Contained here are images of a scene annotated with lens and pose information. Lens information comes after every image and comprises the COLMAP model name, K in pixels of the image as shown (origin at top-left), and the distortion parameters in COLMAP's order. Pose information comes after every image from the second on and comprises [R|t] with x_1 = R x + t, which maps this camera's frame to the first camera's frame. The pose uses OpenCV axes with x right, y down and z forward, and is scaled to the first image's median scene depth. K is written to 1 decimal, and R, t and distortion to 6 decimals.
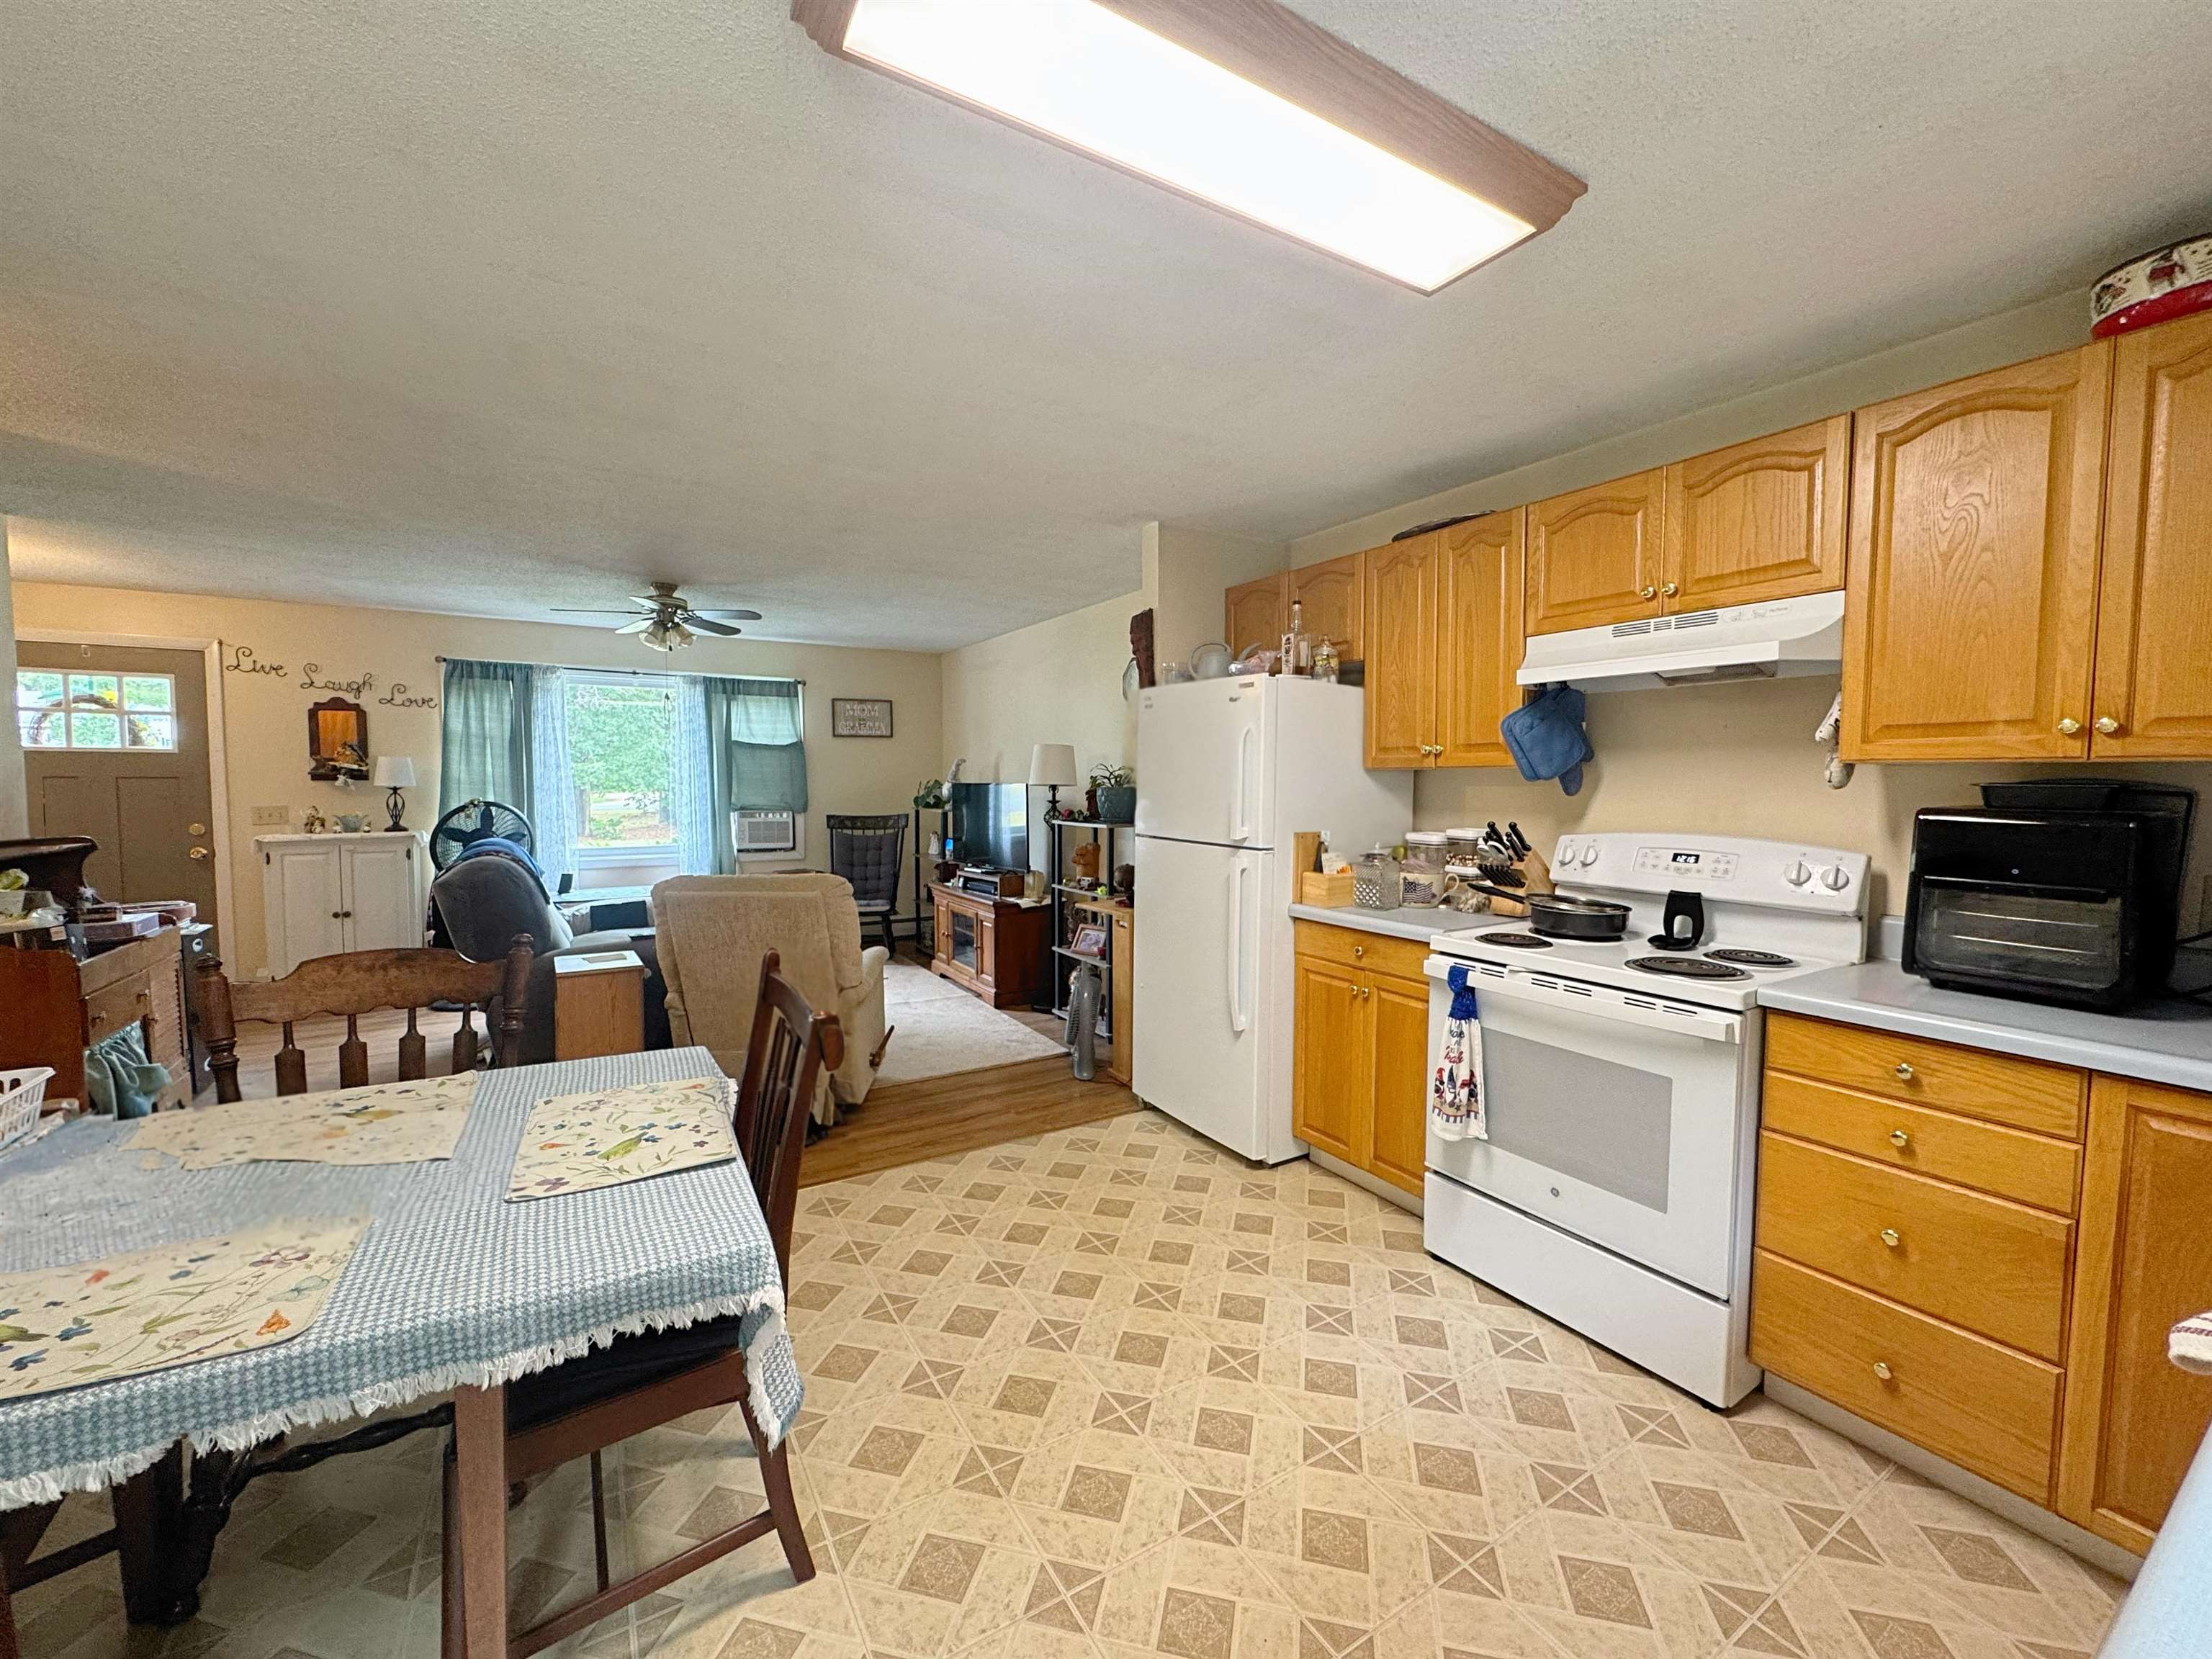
lens RADIAL K [[883.3, 0, 1107.0], [0, 883.3, 827.4], [0, 0, 1]] dist [0.000064, 0.000216]
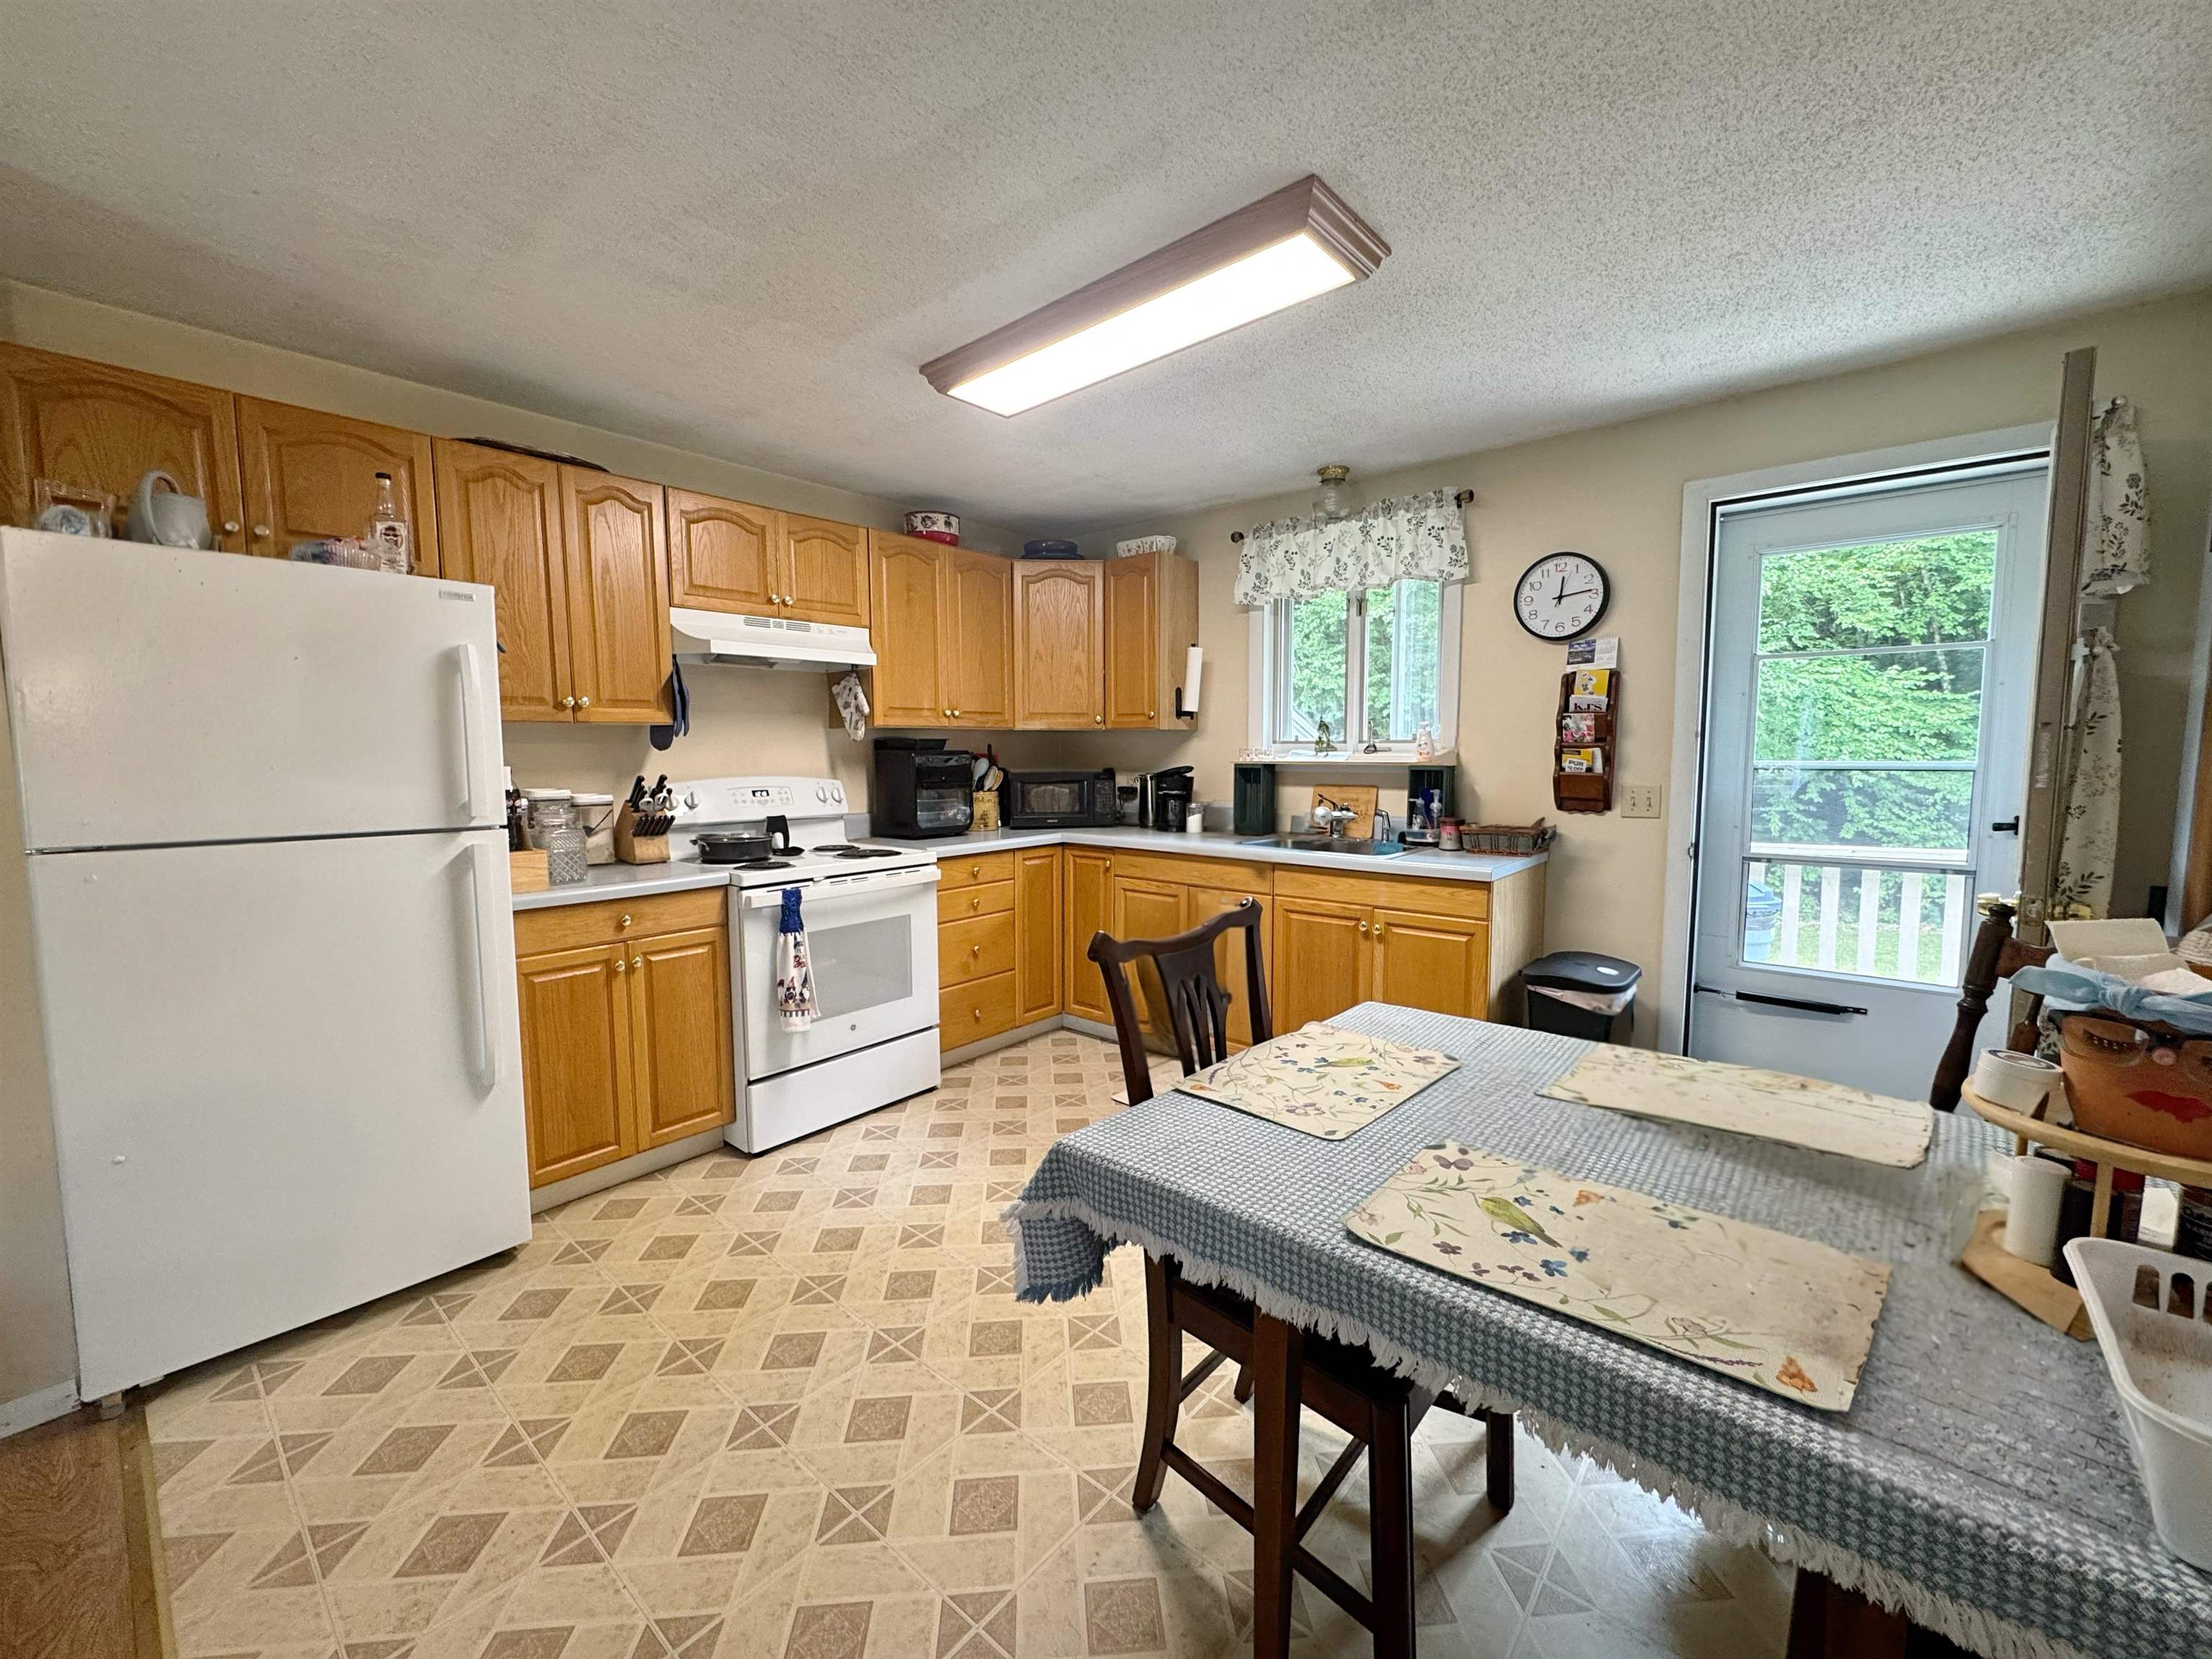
lens RADIAL K [[883.3, 0, 1106.6], [0, 883.3, 824.4], [0, 0, 1]] dist [0.000064, 0.000216]
pose [[-0.308042, -0.082410, 0.947797, -0.861978], [0.060902, 0.992490, 0.106089, -0.031564], [-0.949422, 0.090402, -0.300710, 0.939198]]
